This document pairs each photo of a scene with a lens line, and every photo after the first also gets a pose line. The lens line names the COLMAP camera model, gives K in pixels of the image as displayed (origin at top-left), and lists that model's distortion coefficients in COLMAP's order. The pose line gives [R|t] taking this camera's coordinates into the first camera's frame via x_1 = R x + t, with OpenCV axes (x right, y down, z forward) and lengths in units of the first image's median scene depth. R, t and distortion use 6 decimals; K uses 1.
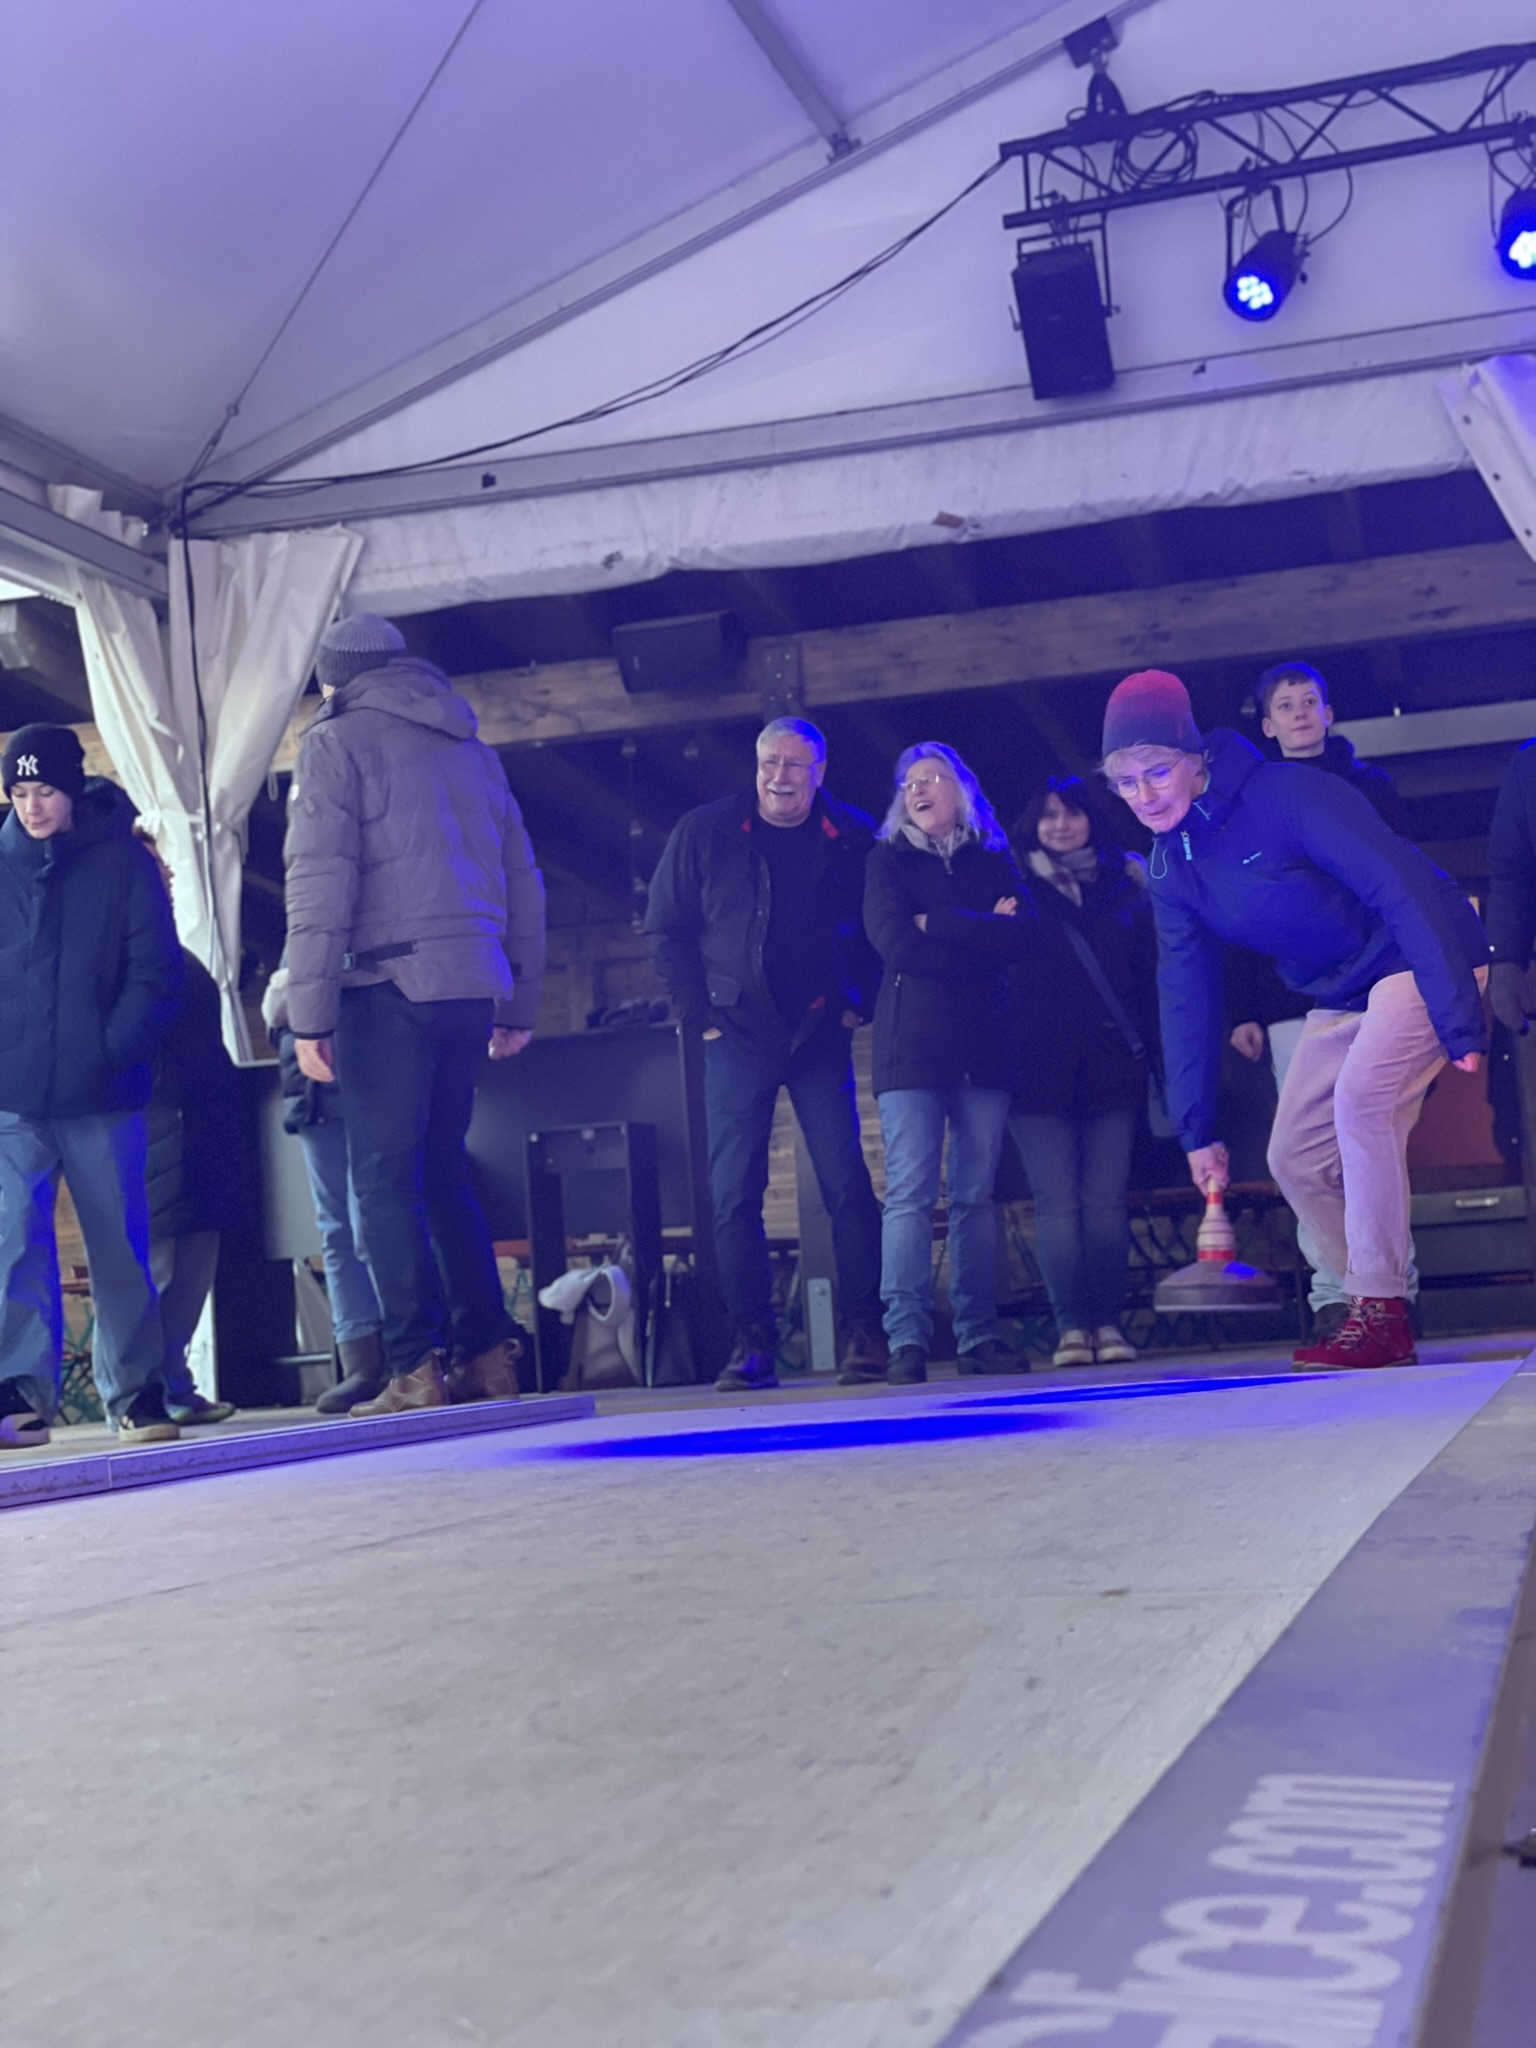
lens RADIAL K [[3007.8, 0, 759.3], [0, 3007.8, 996.5], [0, 0, 1]] dist [0.211069, -0.512975]
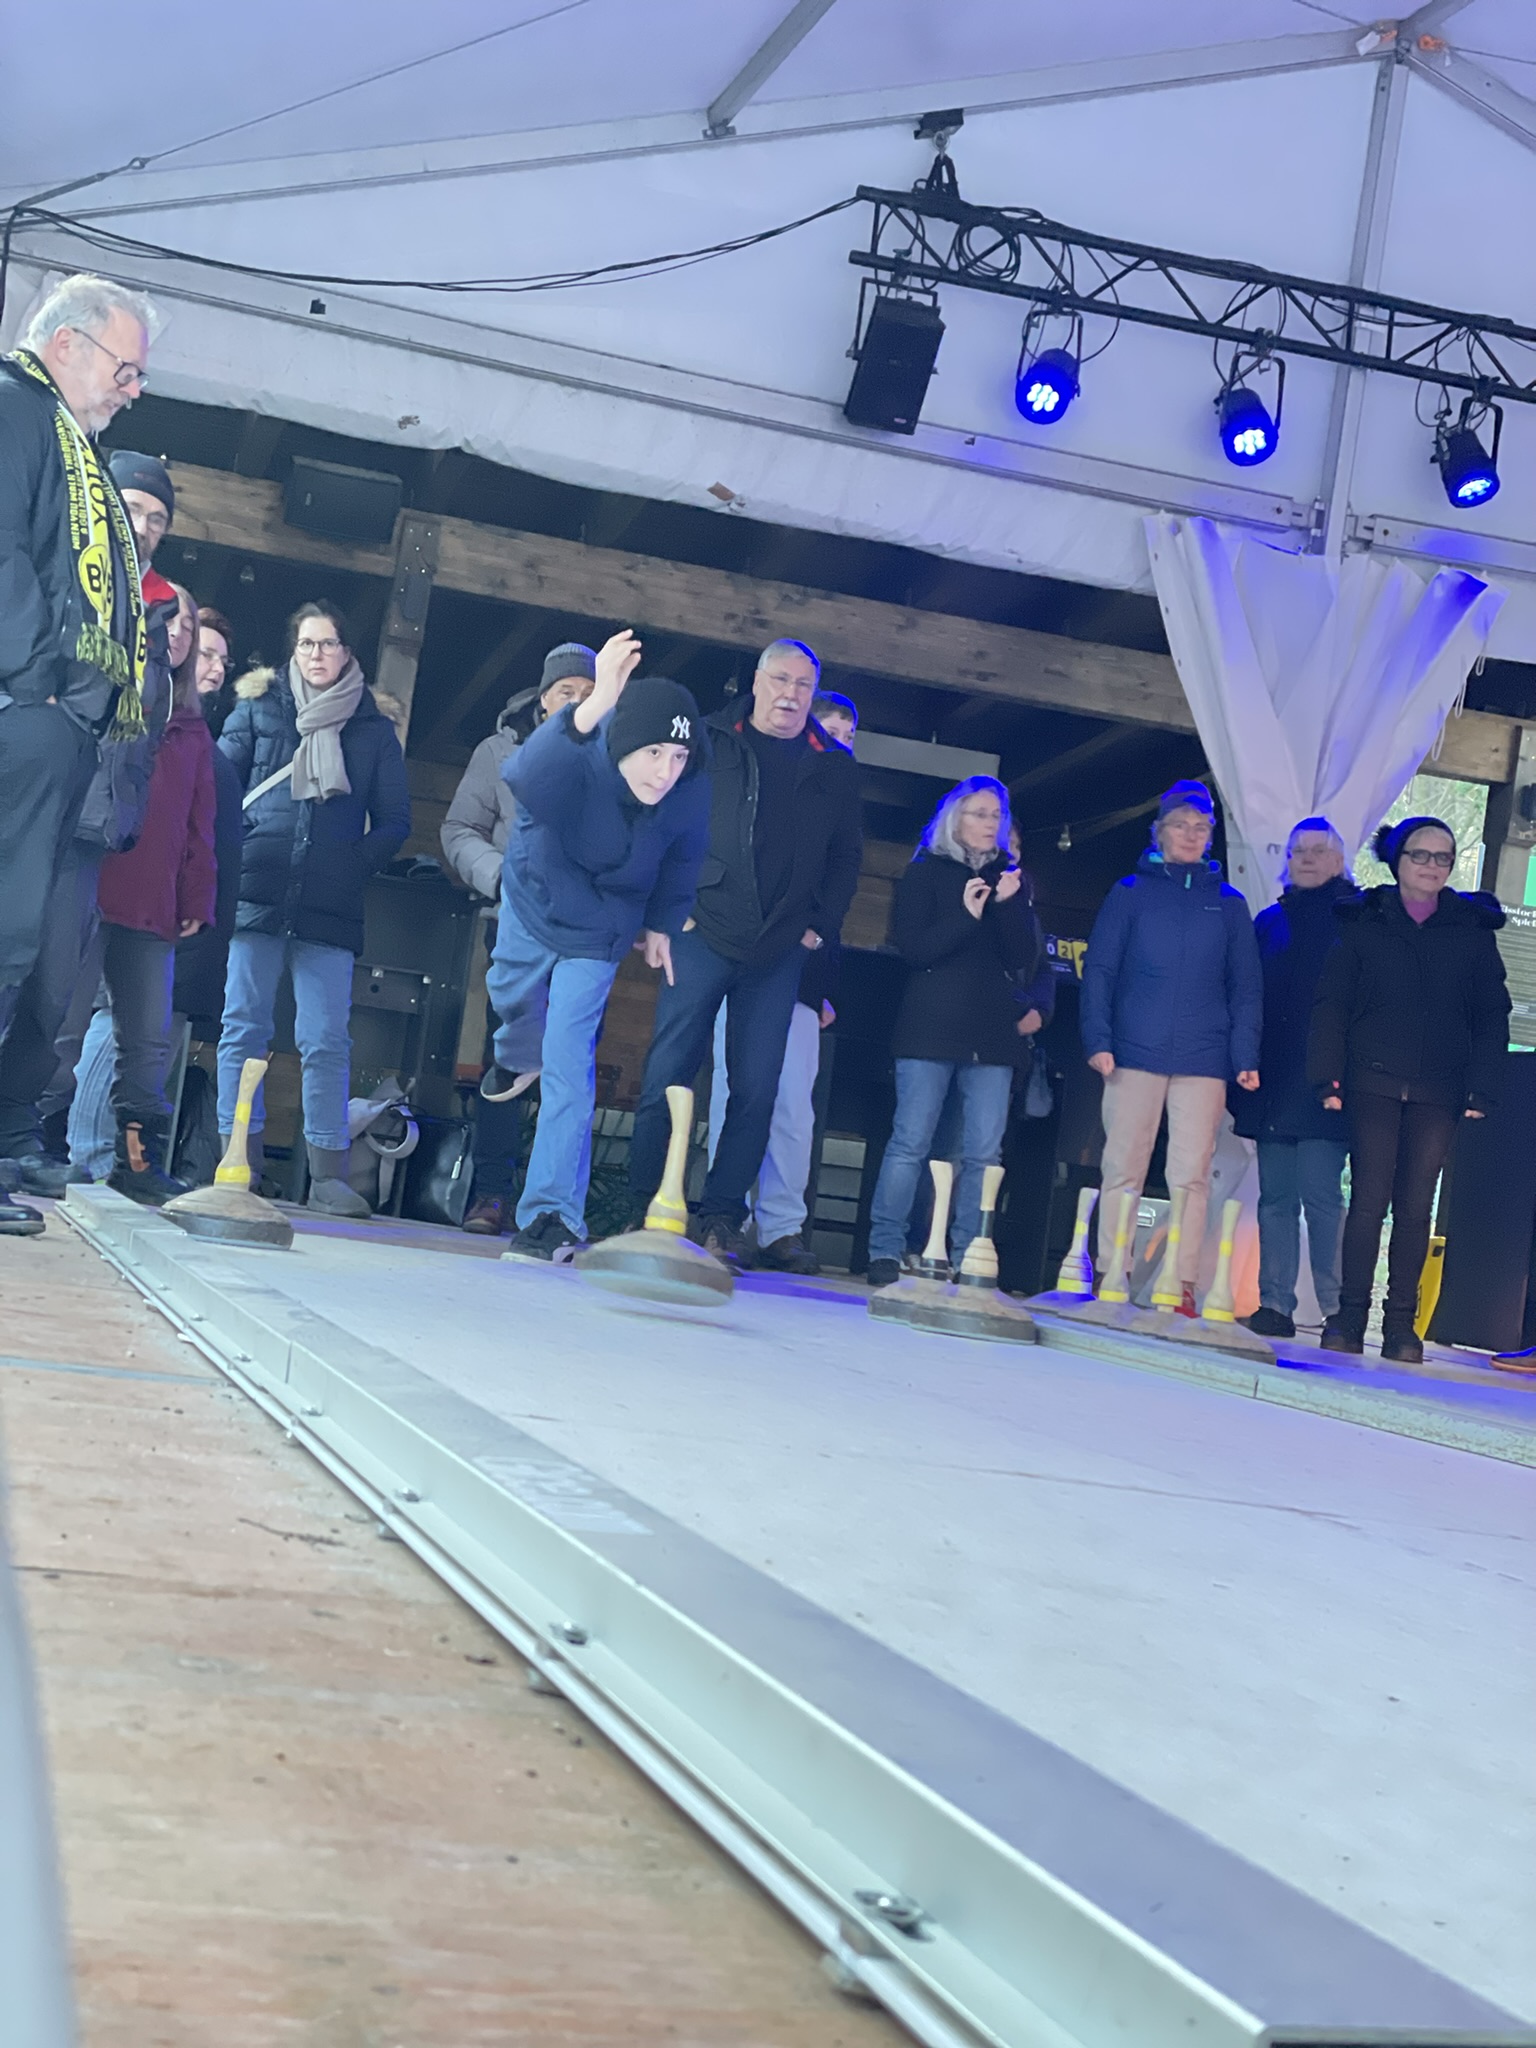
lens RADIAL K [[3039.8, 0, 685.5], [0, 3039.8, 978.3], [0, 0, 1]] dist [0.220997, -0.590851]
pose [[0.837710, 0.215530, 0.501786, -0.479264], [-0.245096, 0.969472, -0.007237, 0.026831], [-0.488027, -0.116923, 0.864962, 0.019239]]
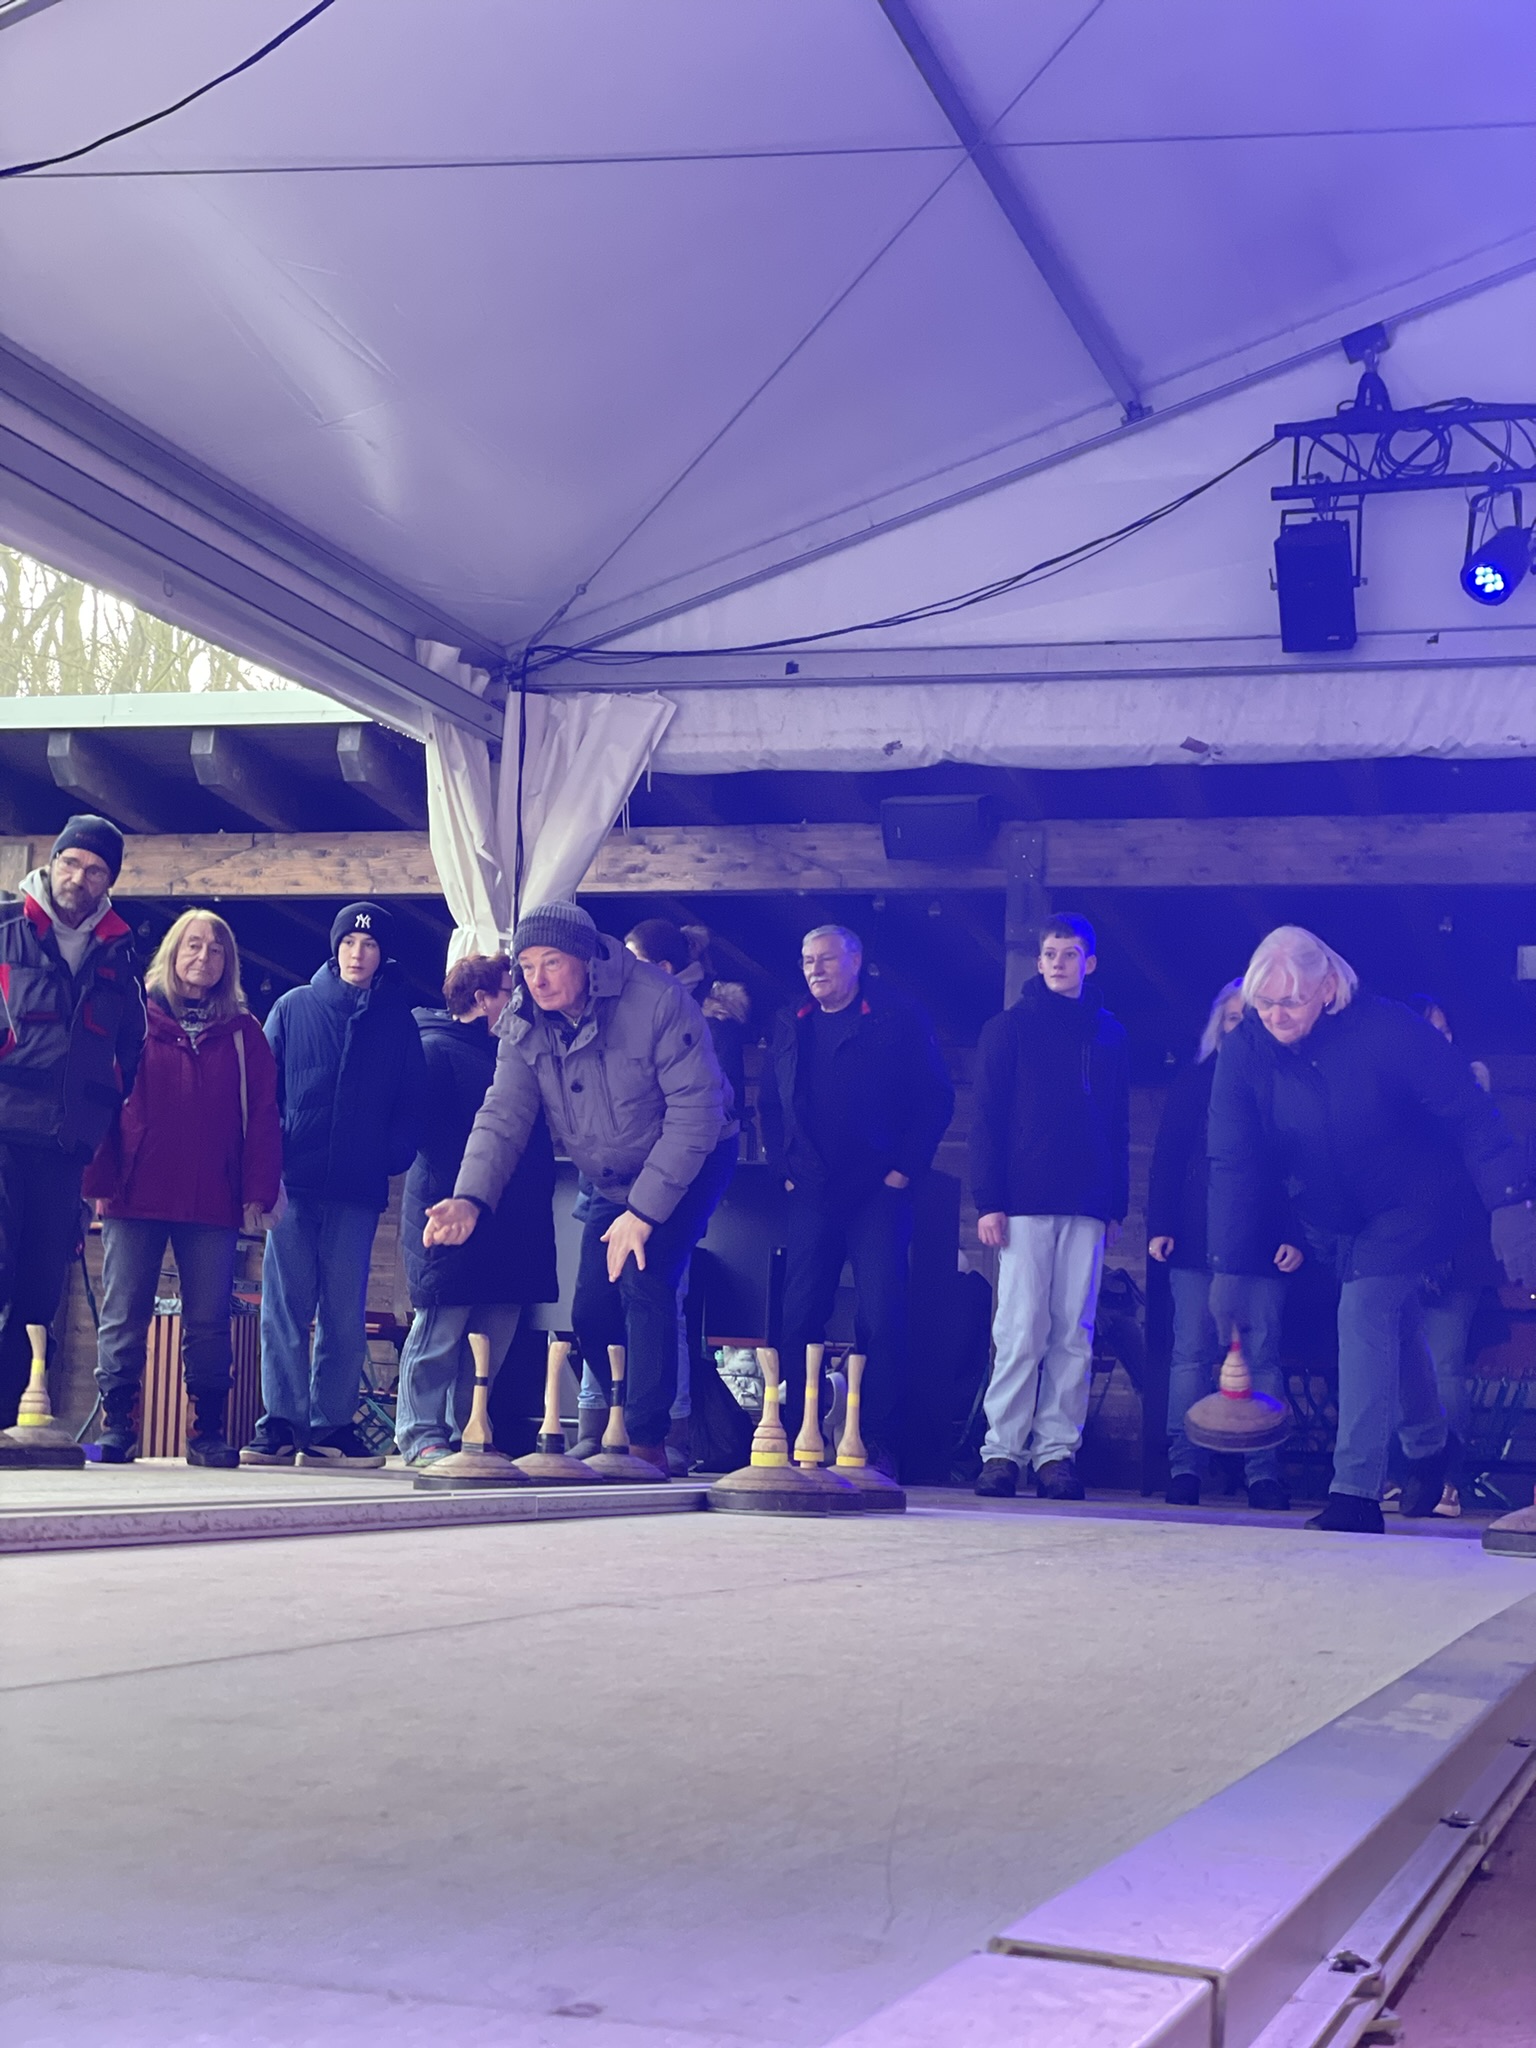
lens RADIAL K [[3026.8, 0, 798.4], [0, 3026.8, 980.1], [0, 0, 1]] dist [0.288289, -0.542582]
pose [[0.993616, 0.104741, -0.041901, -0.028251], [-0.106159, 0.993796, -0.033169, -0.016904], [0.038167, 0.037406, 0.998571, -0.142802]]
